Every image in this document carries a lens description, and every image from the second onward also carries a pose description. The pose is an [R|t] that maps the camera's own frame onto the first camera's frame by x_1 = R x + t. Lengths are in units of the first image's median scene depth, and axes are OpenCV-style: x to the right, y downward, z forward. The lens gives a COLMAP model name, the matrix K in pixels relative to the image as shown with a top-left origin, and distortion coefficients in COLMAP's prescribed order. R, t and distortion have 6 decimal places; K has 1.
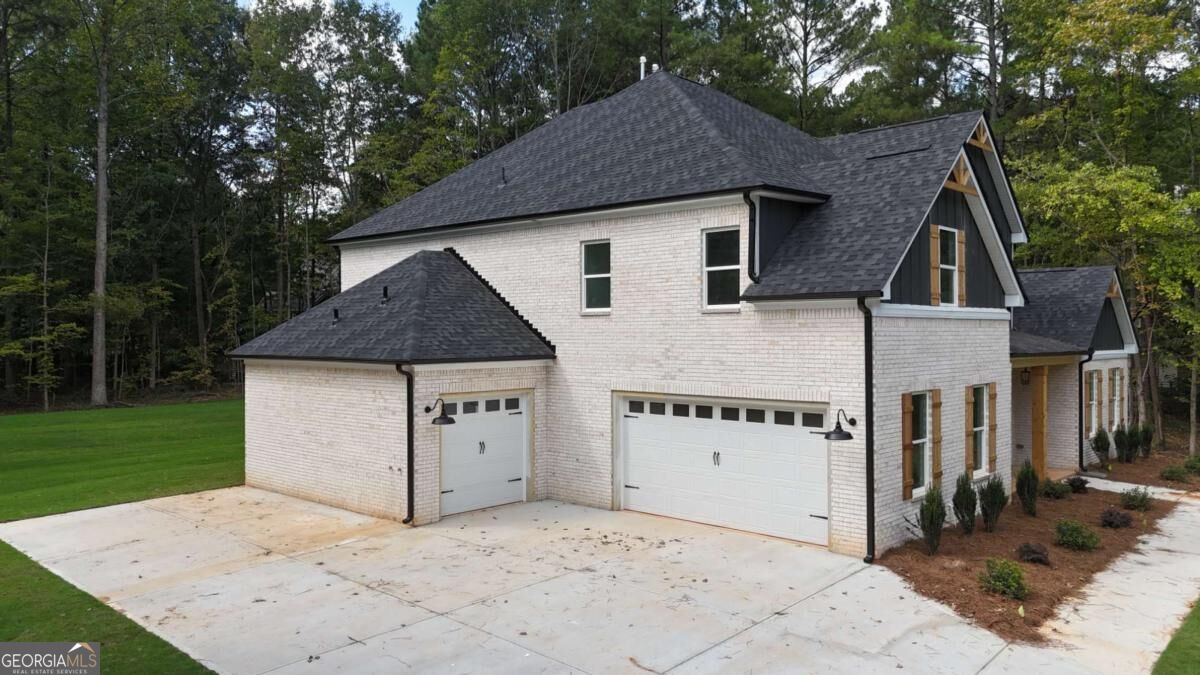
lens RADIAL K [[878.7, 0, 600.0], [0, 878.7, 337.5], [0, 0, 1]] dist [0.095127, -0.091841]
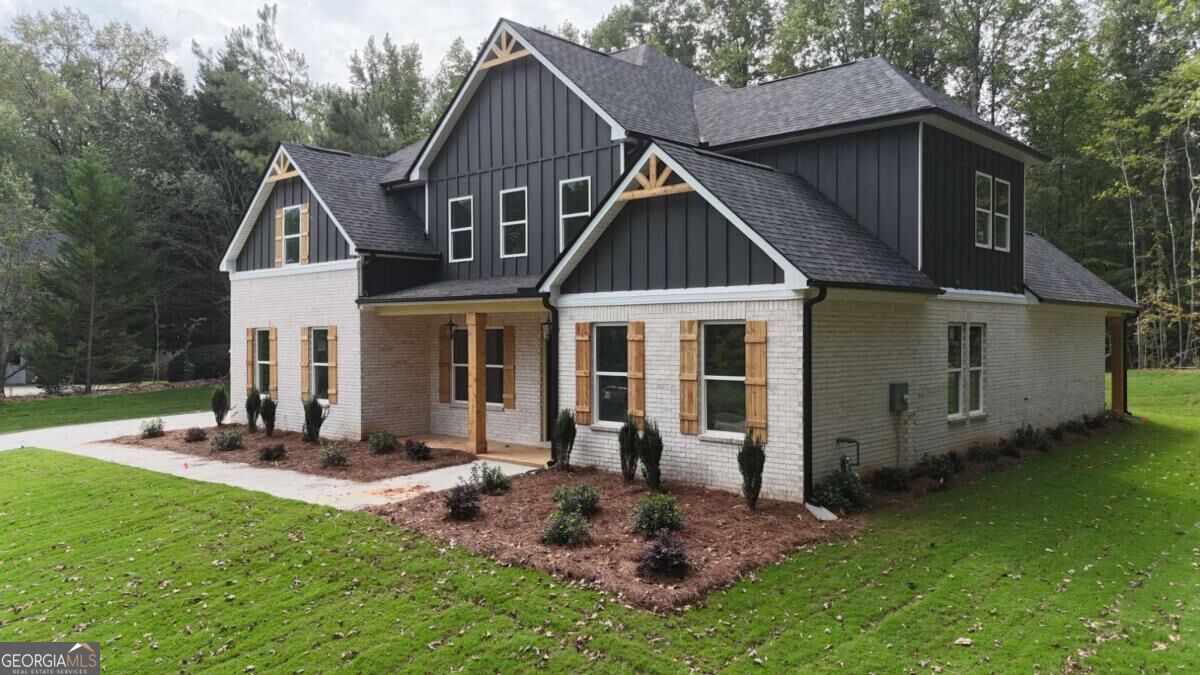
lens RADIAL K [[878.7, 0, 600.0], [0, 878.7, 337.5], [0, 0, 1]] dist [0.095127, -0.091841]
pose [[0.004744, 0.004910, -0.999977, 1.521705], [-0.001784, 0.999986, 0.004901, 0.056920], [0.999987, 0.001761, 0.004753, 1.287604]]
